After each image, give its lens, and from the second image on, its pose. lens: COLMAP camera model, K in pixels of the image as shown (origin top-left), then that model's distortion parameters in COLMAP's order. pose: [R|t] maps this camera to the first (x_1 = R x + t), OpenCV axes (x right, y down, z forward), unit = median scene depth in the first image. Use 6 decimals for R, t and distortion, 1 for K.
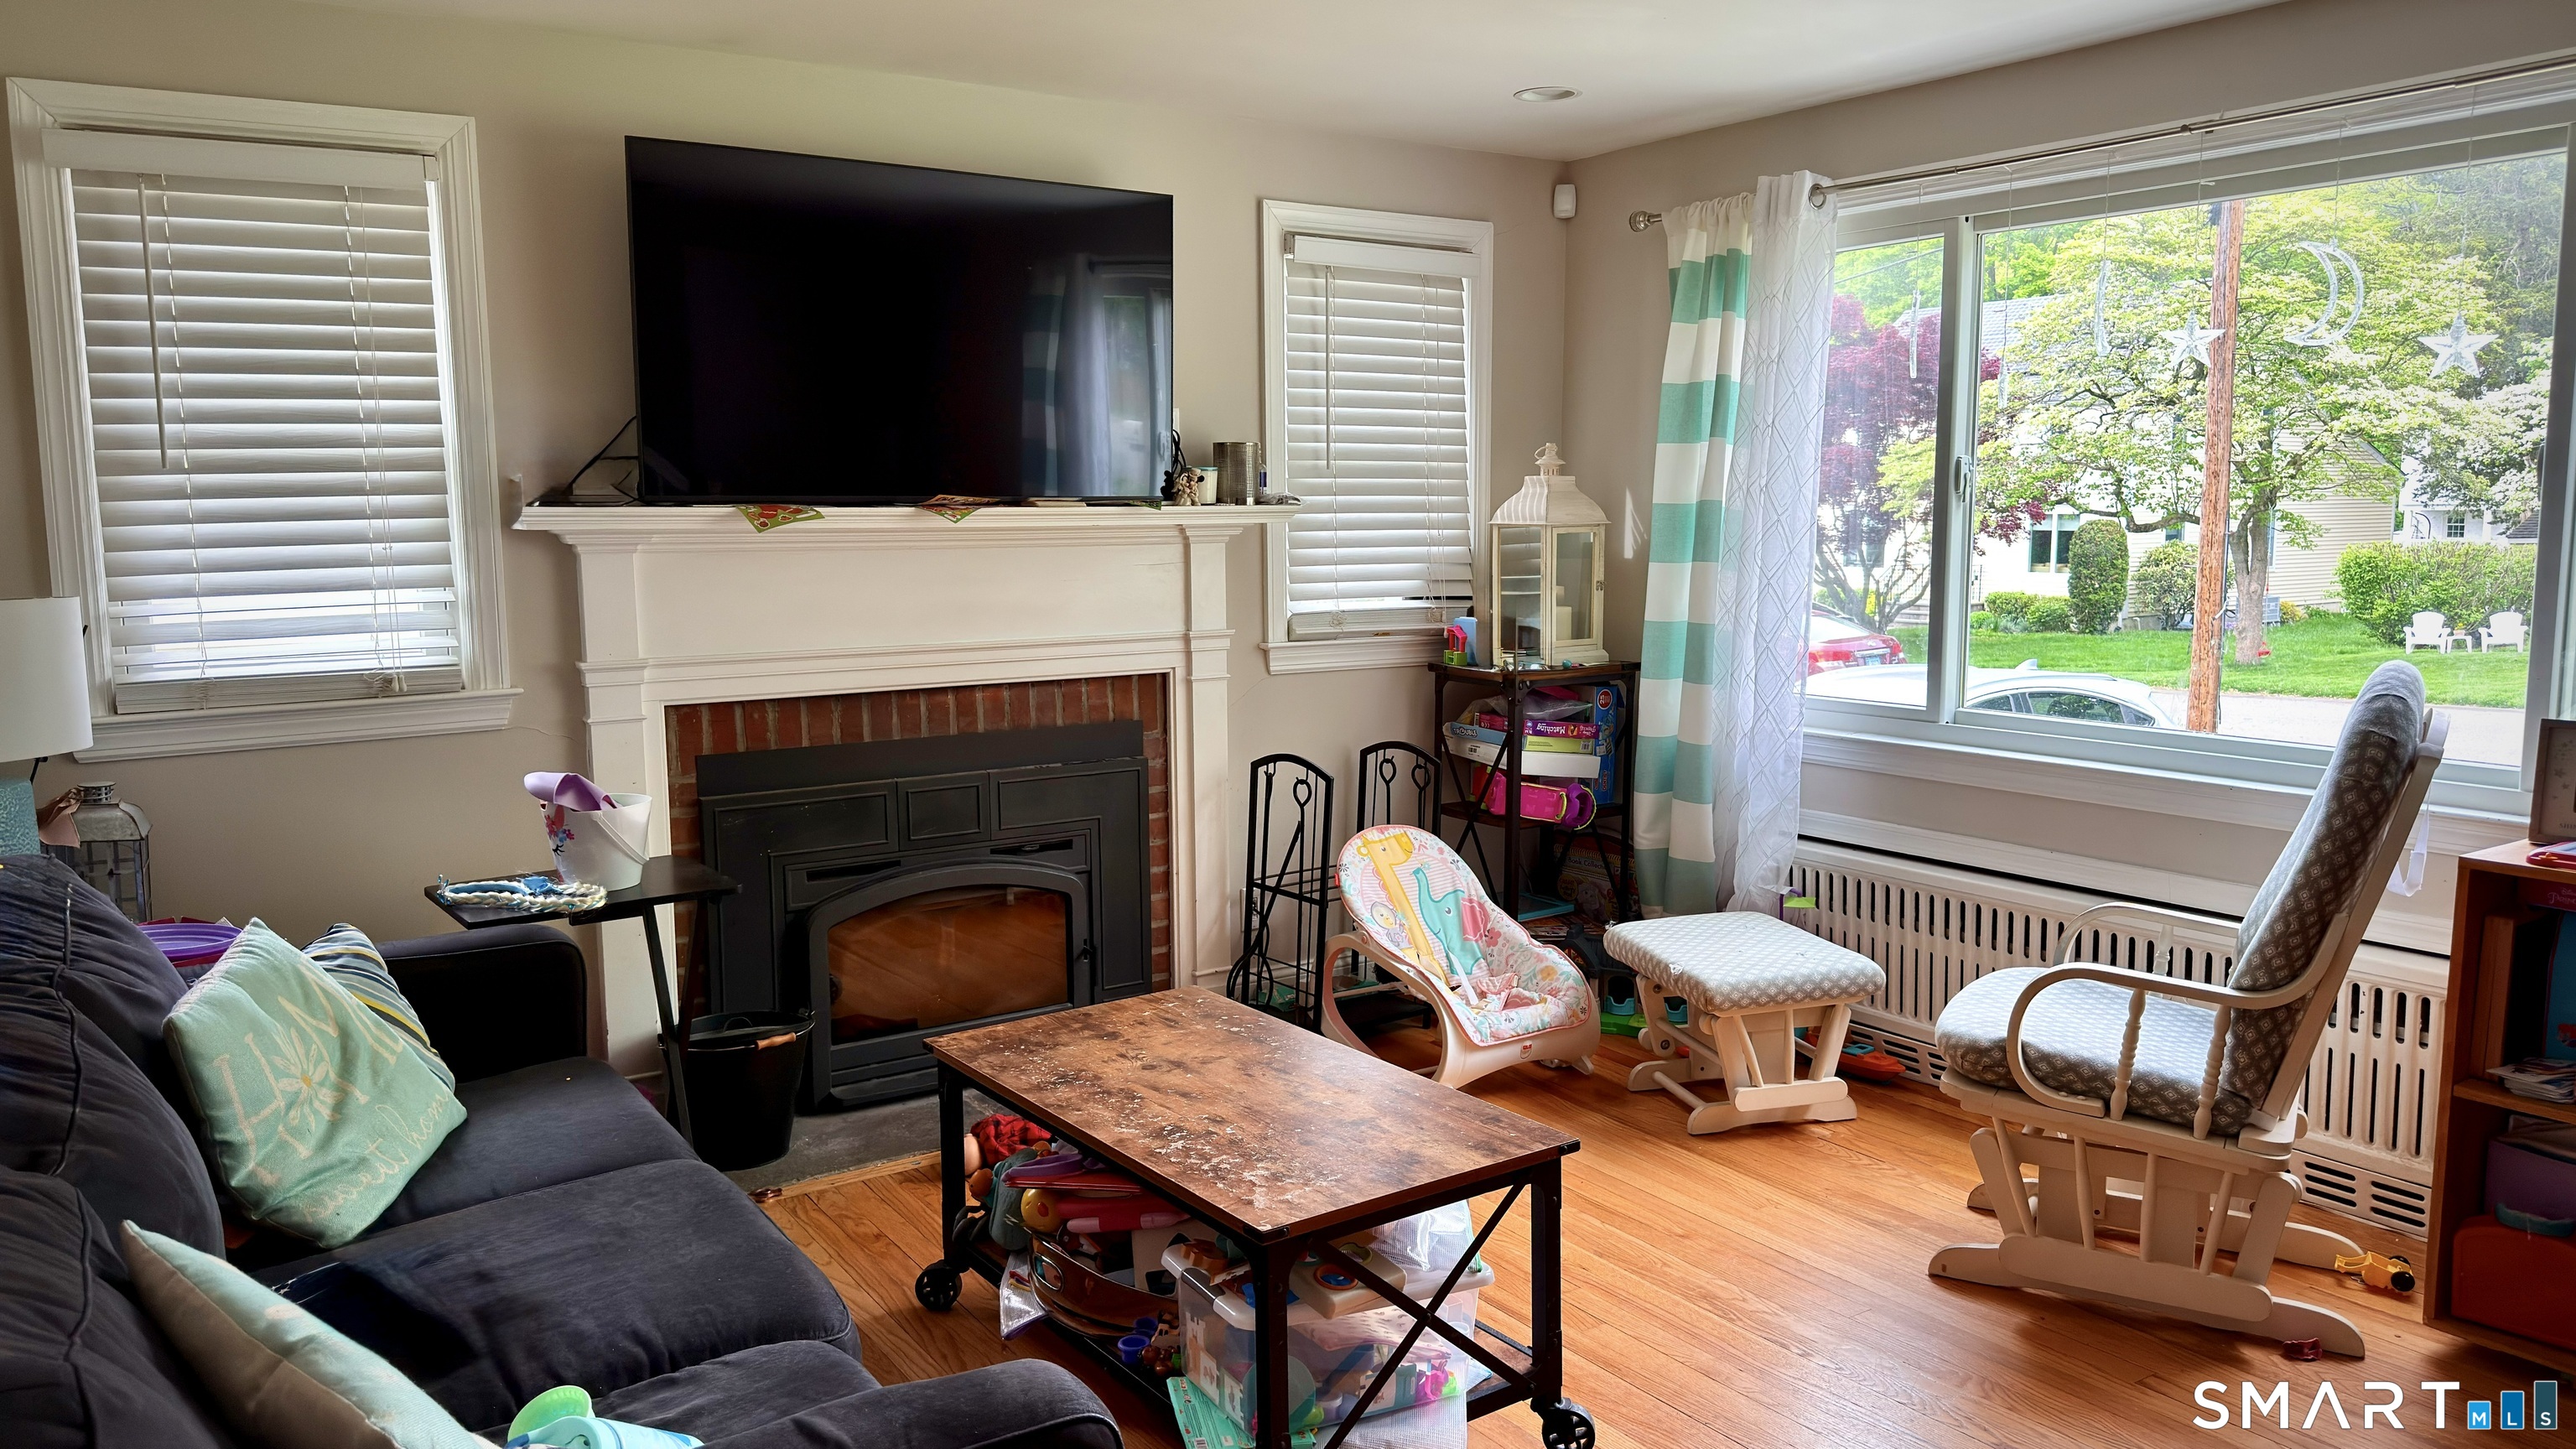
lens RADIAL K [[1799.0, 0, 1288.0], [0, 1799.0, 724.5], [0, 0, 1]] dist [0.148107, -0.249005]
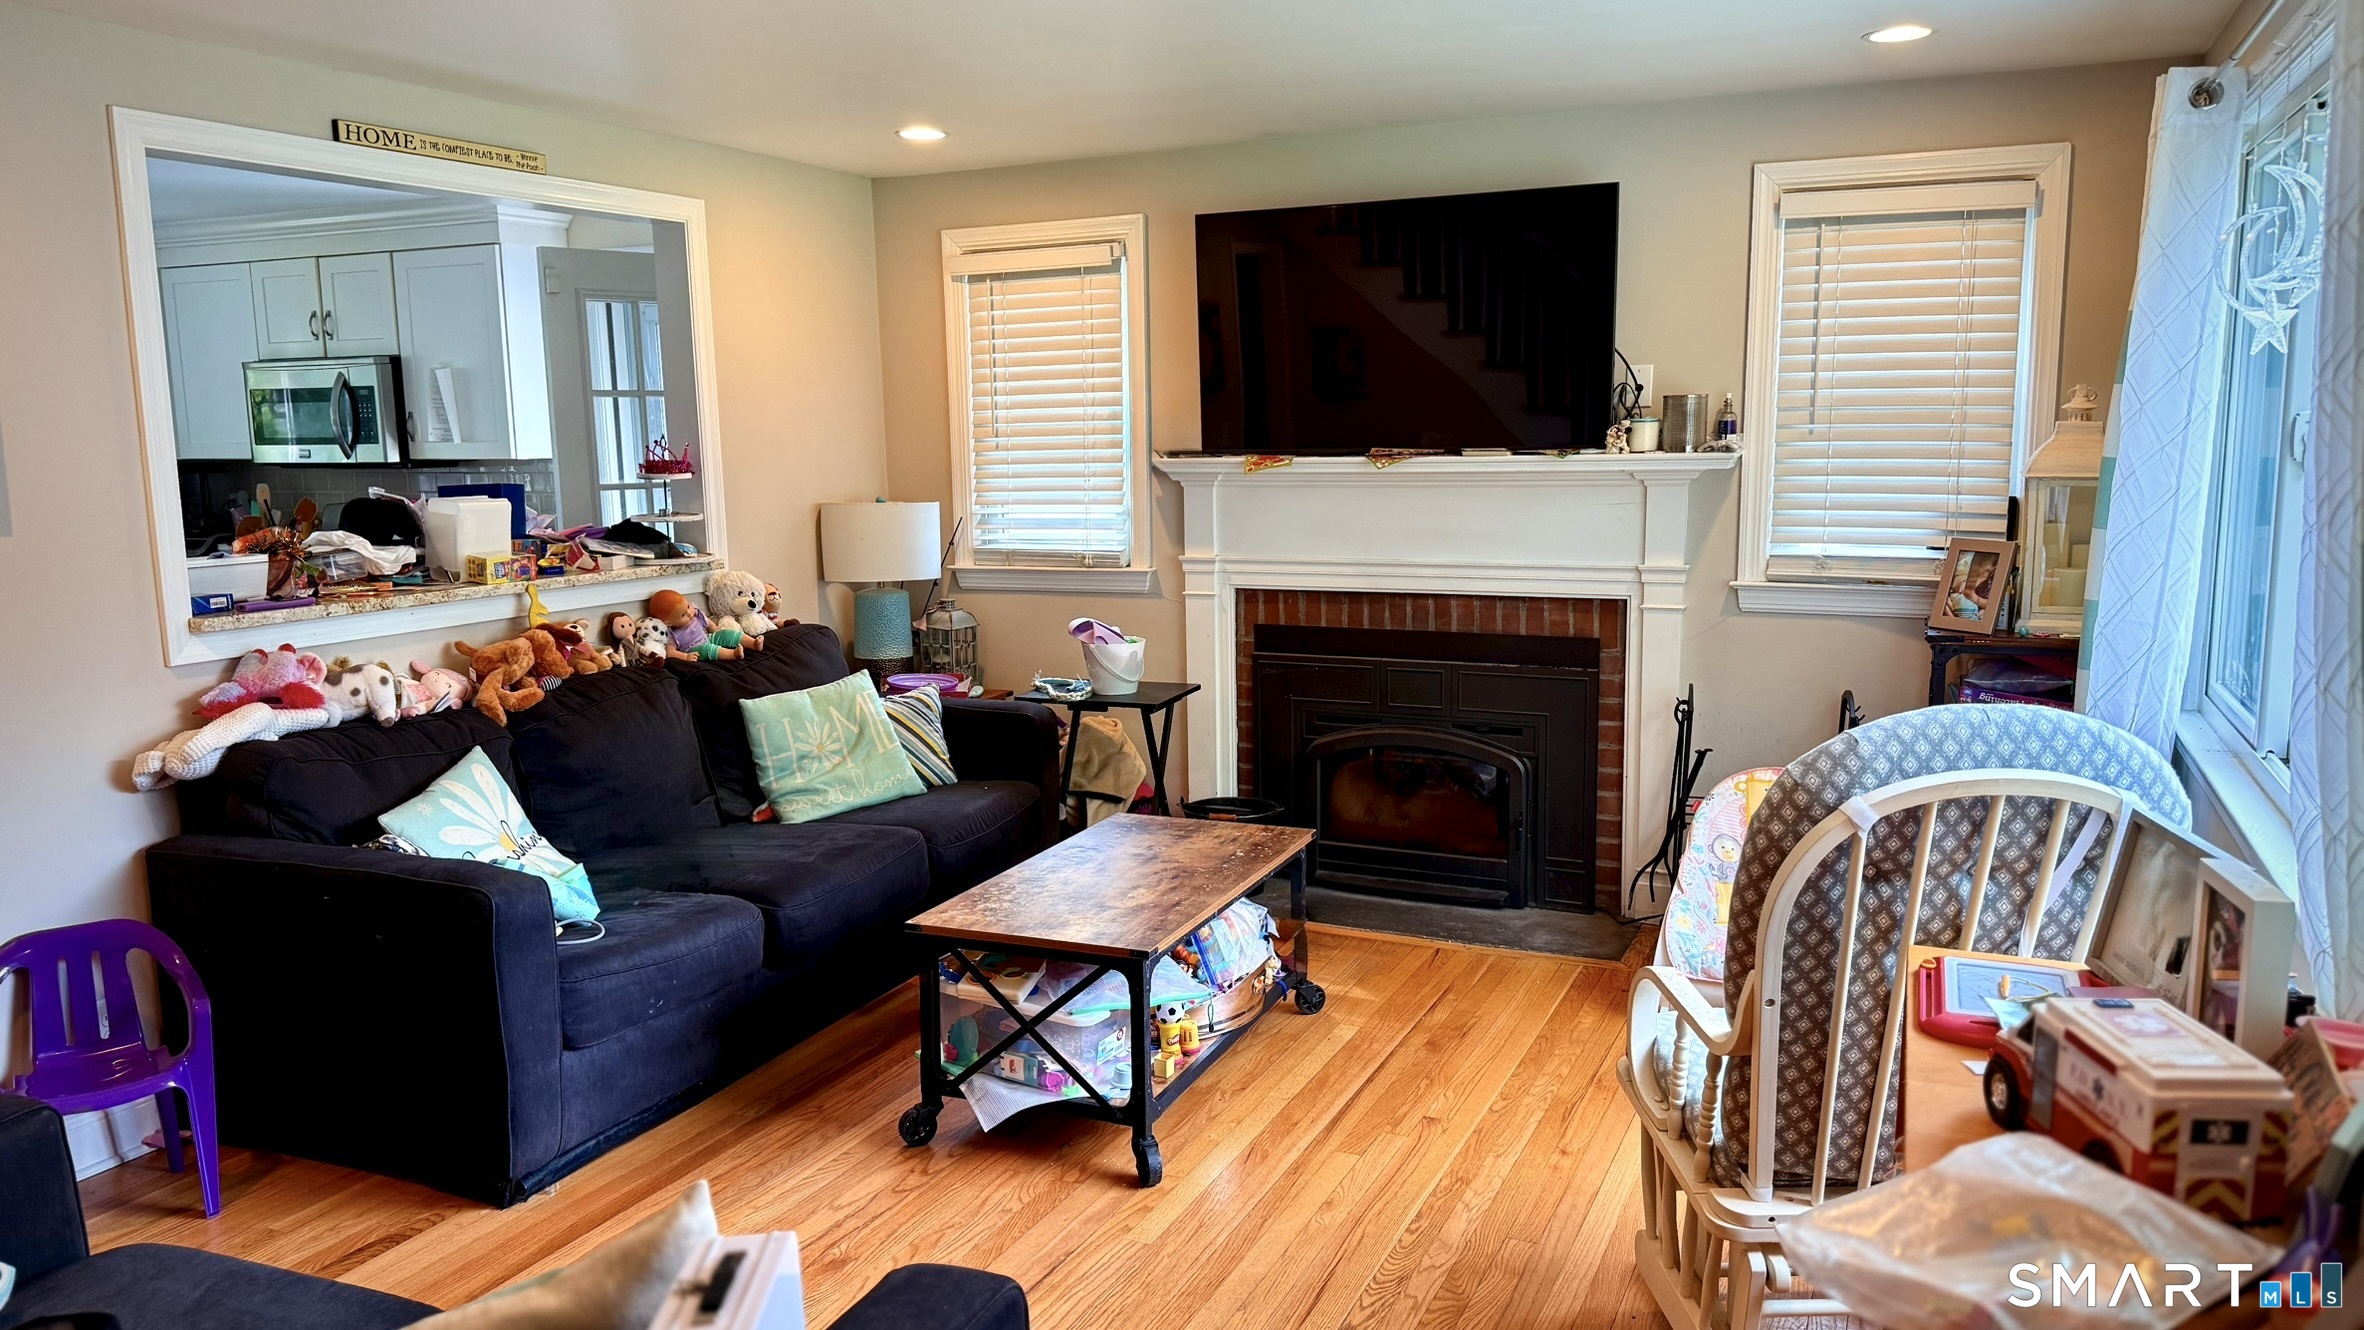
lens RADIAL K [[1651.0, 0, 1182.0], [0, 1651.0, 665.0], [0, 0, 1]] dist [0.148107, -0.249005]
pose [[0.503204, 0.123541, -0.855291, 0.734299], [-0.093868, 0.991686, 0.088016, -0.057325], [0.859054, 0.035994, 0.510617, 0.238299]]
